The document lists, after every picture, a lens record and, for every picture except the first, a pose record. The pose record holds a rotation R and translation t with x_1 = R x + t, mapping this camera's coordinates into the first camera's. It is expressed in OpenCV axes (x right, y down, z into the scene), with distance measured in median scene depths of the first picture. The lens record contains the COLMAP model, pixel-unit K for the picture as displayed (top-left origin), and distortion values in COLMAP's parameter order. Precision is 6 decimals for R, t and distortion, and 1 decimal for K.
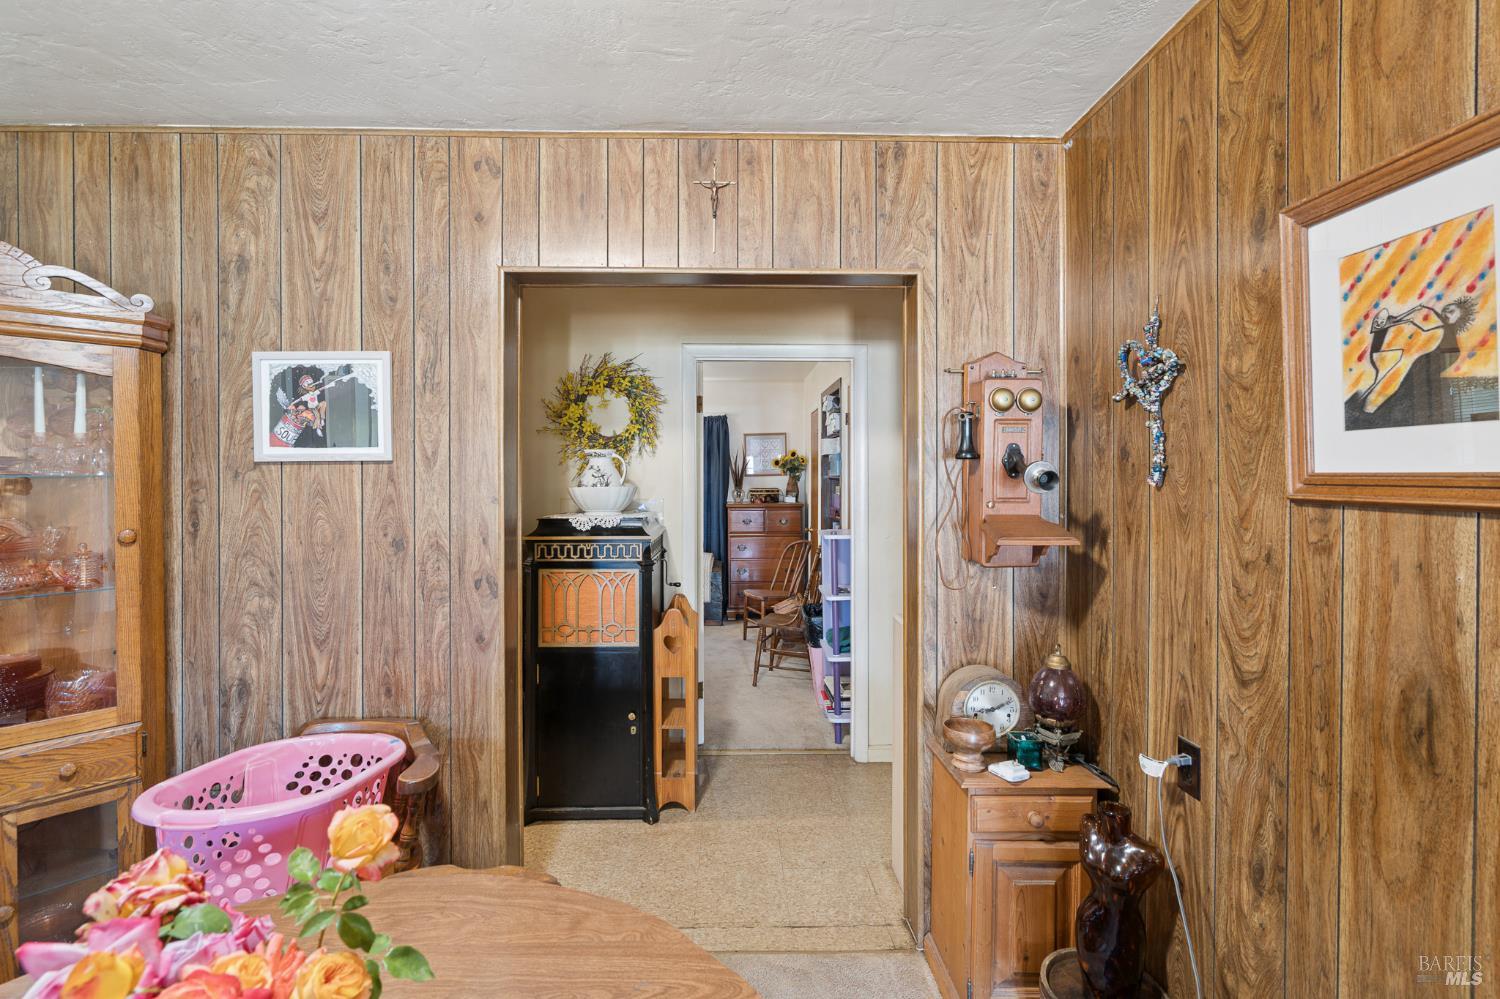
lens RADIAL K [[688.8, 0, 748.3], [0, 688.8, 484.7], [0, 0, 1]] dist [0.001969, -0.000305]
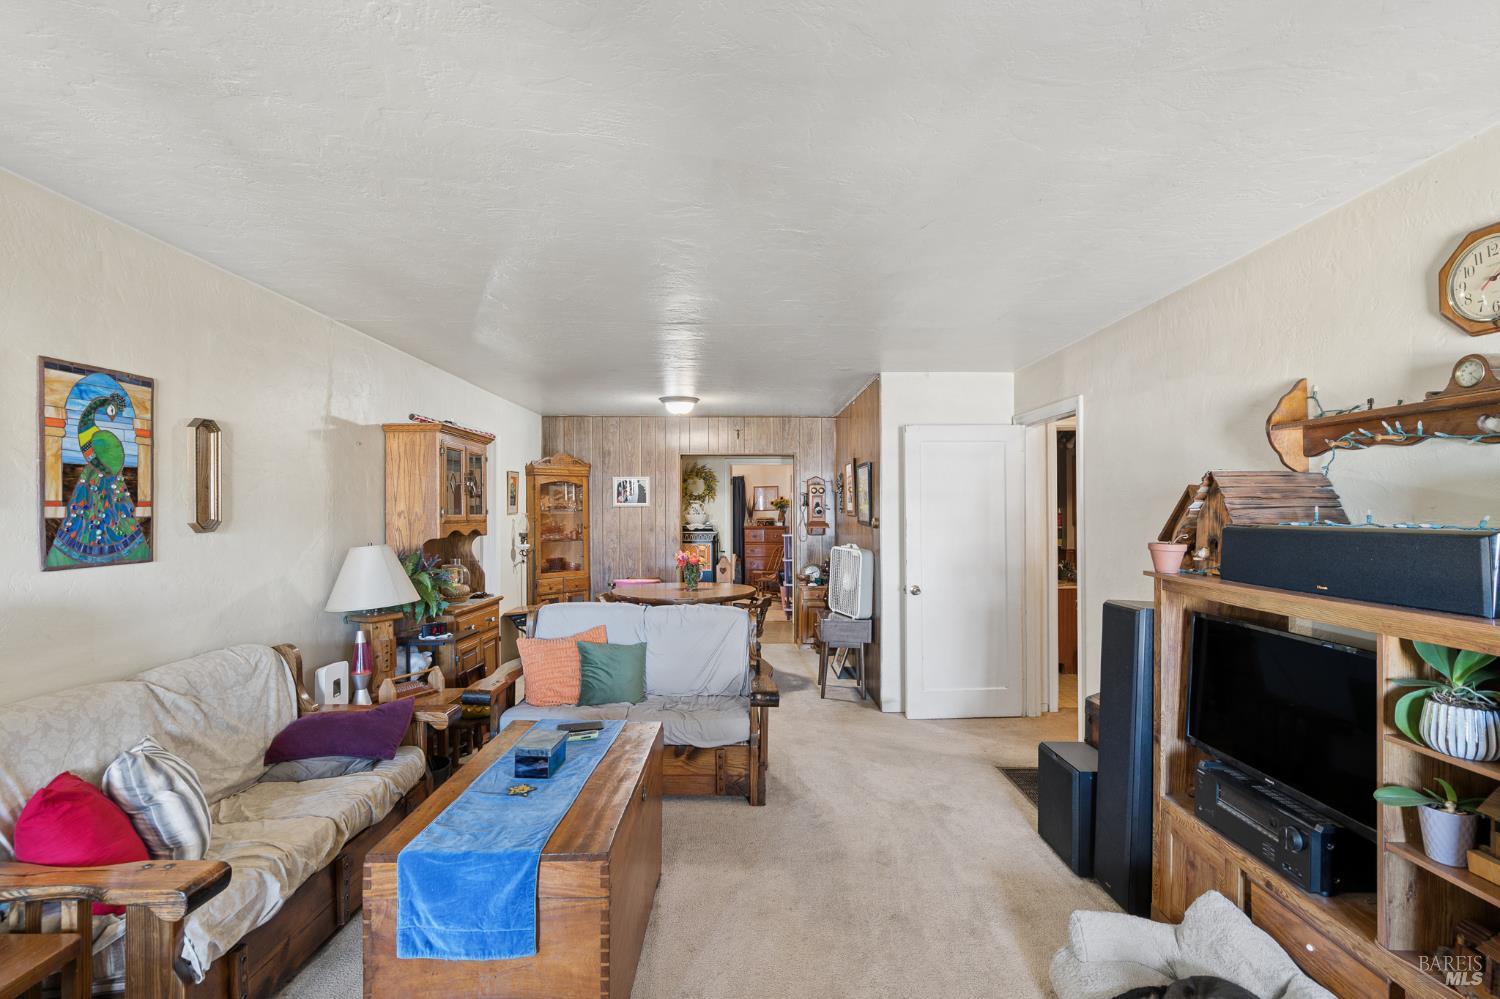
lens RADIAL K [[688.8, 0, 750.0], [0, 688.8, 506.4], [0, 0, 1]] dist [0.001969, -0.000305]
pose [[0.999565, 0.000336, -0.029495, 0.092975], [-0.000904, 0.999815, -0.019225, 0.026395], [0.029483, 0.019243, 0.999380, -2.000012]]
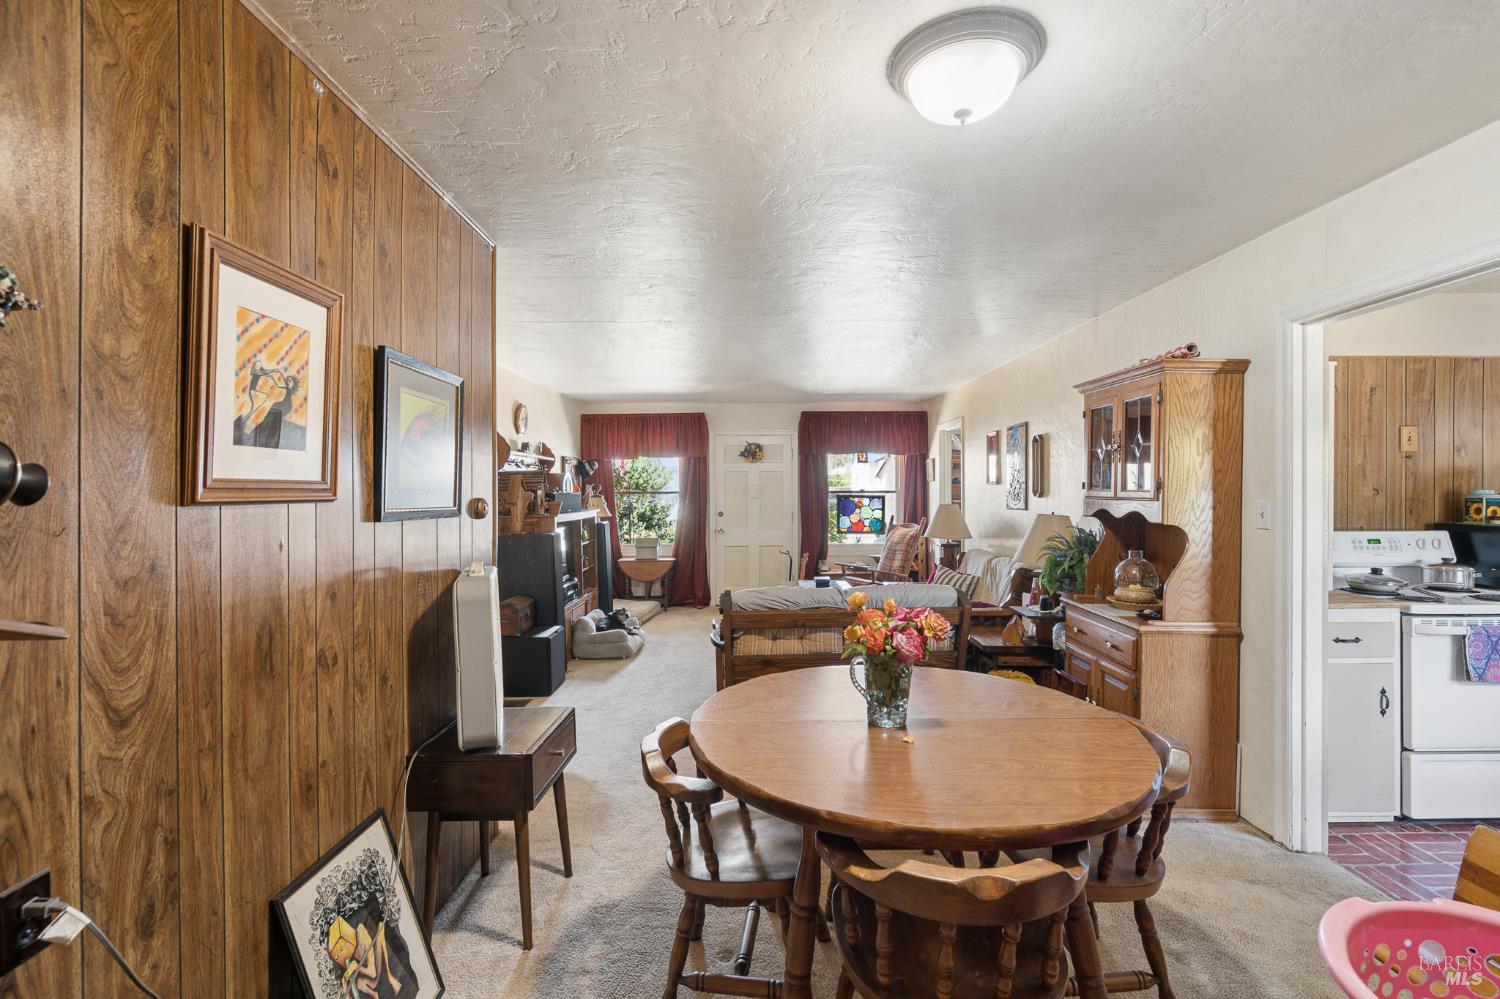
lens RADIAL K [[688.8, 0, 756.3], [0, 688.8, 492.0], [0, 0, 1]] dist [0.001969, -0.000305]
pose [[-0.999657, 0.001180, 0.026148, -0.091931], [0.001608, 0.999865, 0.016354, -0.010801], [-0.026125, 0.016391, -0.999524, 1.964750]]
